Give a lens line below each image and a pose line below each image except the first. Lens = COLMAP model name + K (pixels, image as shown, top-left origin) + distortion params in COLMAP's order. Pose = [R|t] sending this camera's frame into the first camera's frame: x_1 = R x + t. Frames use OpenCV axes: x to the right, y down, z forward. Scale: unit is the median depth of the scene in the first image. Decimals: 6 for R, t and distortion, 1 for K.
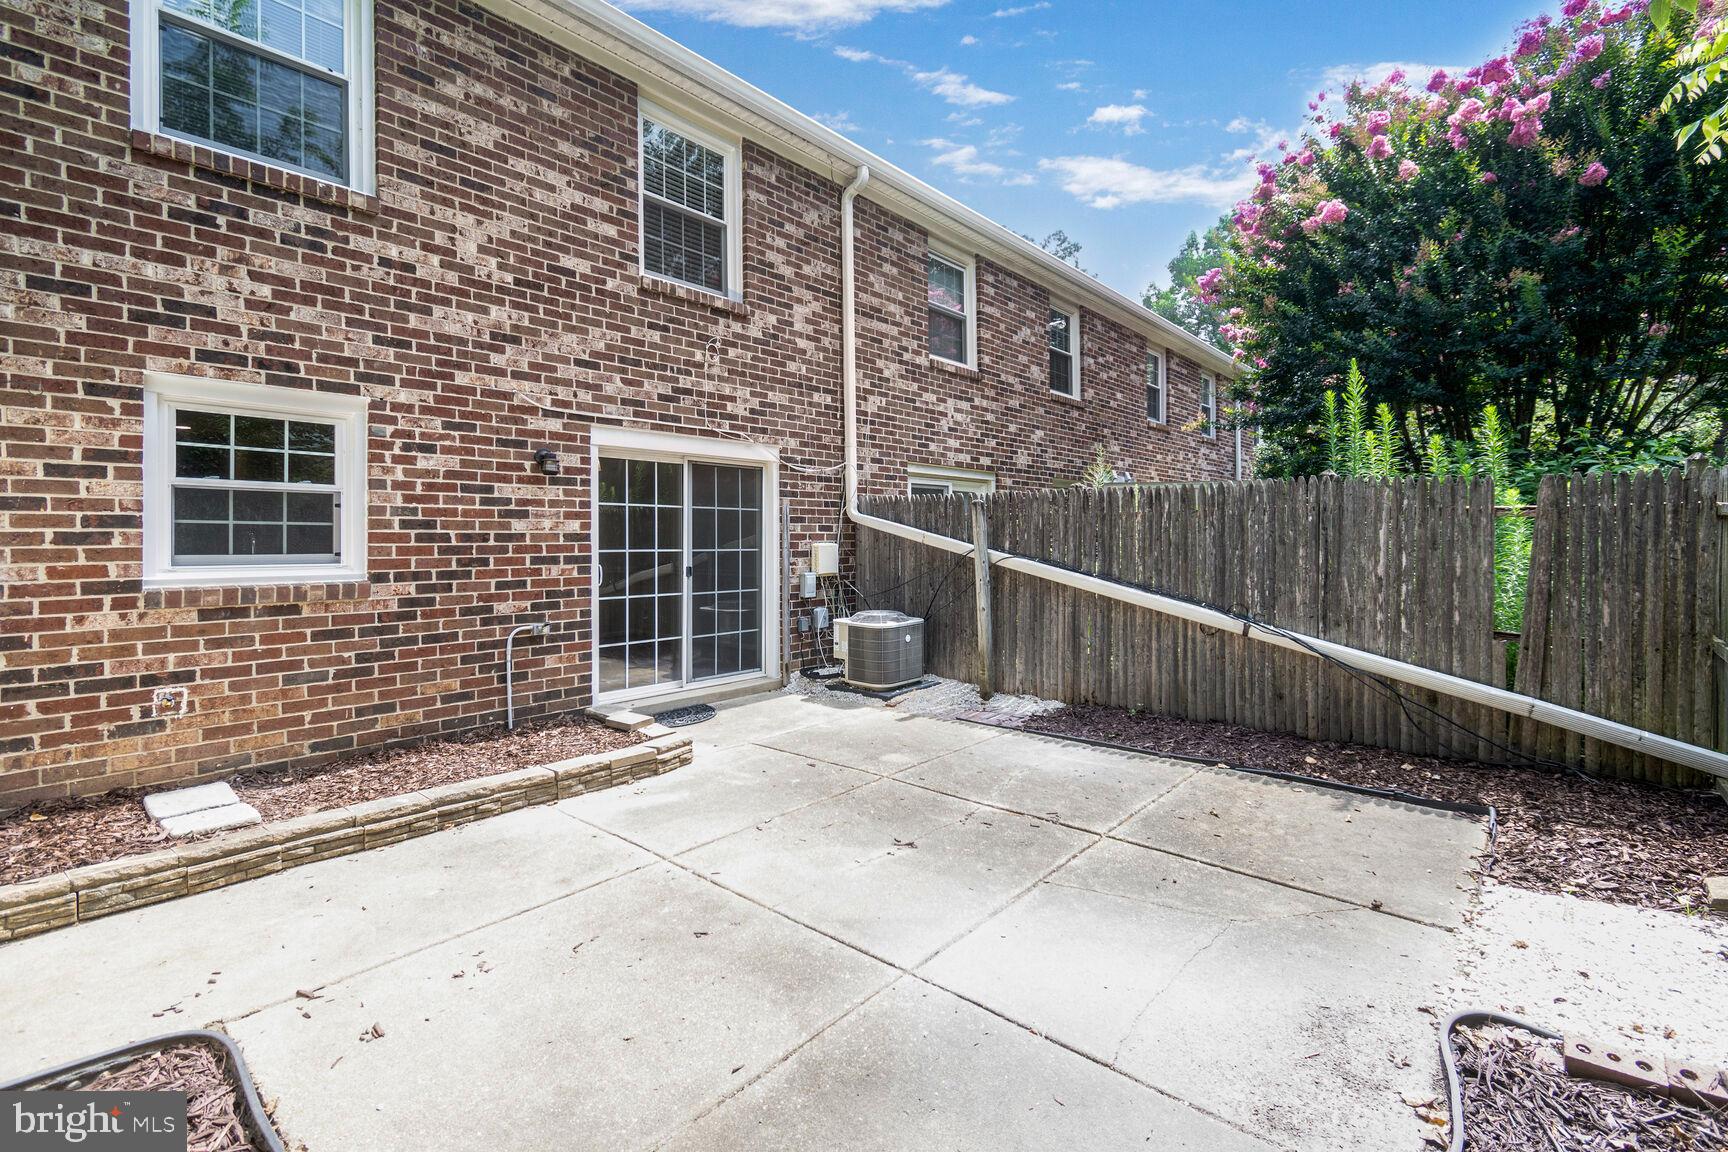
lens RADIAL K [[779.9, 0, 835.5], [0, 779.9, 543.0], [0, 0, 1]] dist [0.007182, -0.002548]
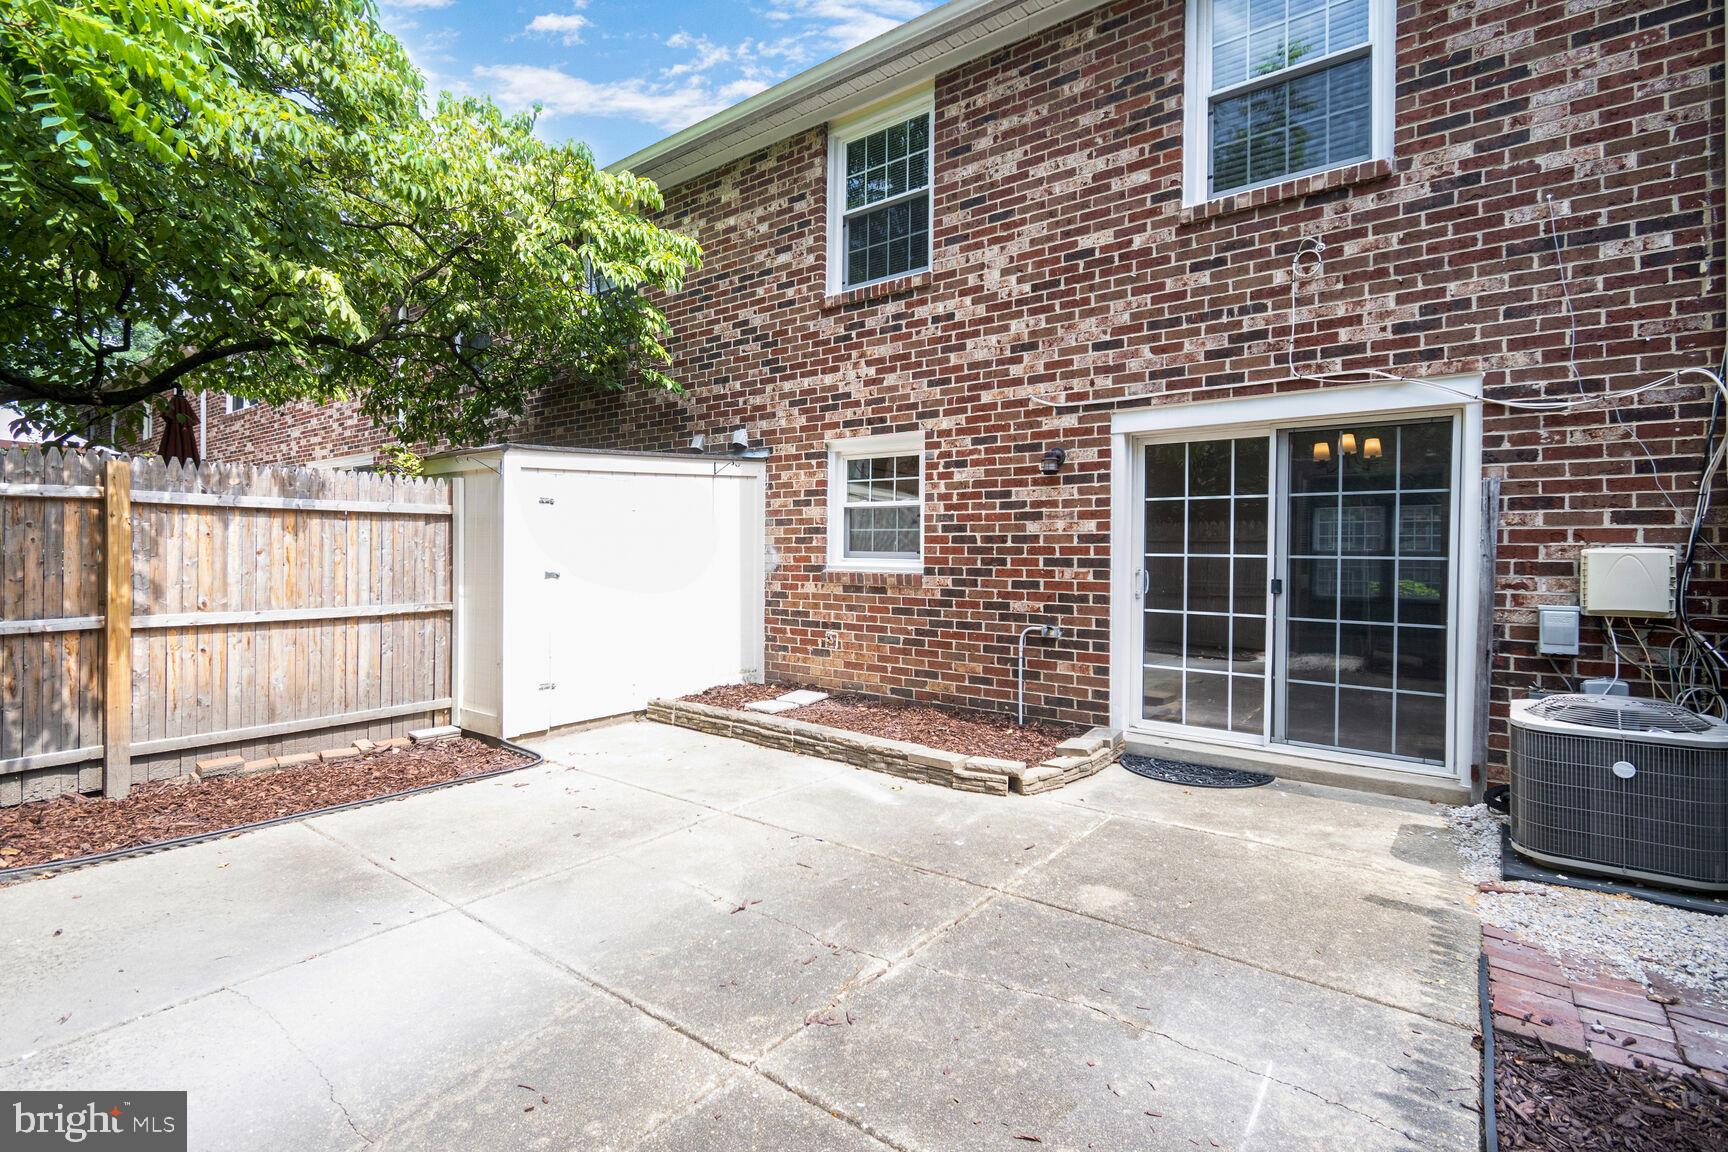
lens RADIAL K [[779.9, 0, 861.4], [0, 779.9, 562.2], [0, 0, 1]] dist [0.007182, -0.002548]
pose [[0.098463, 0.017000, -0.994996, 0.600001], [-0.012708, 0.999794, 0.015825, 0.010213], [0.995060, 0.011086, 0.098659, 0.691411]]
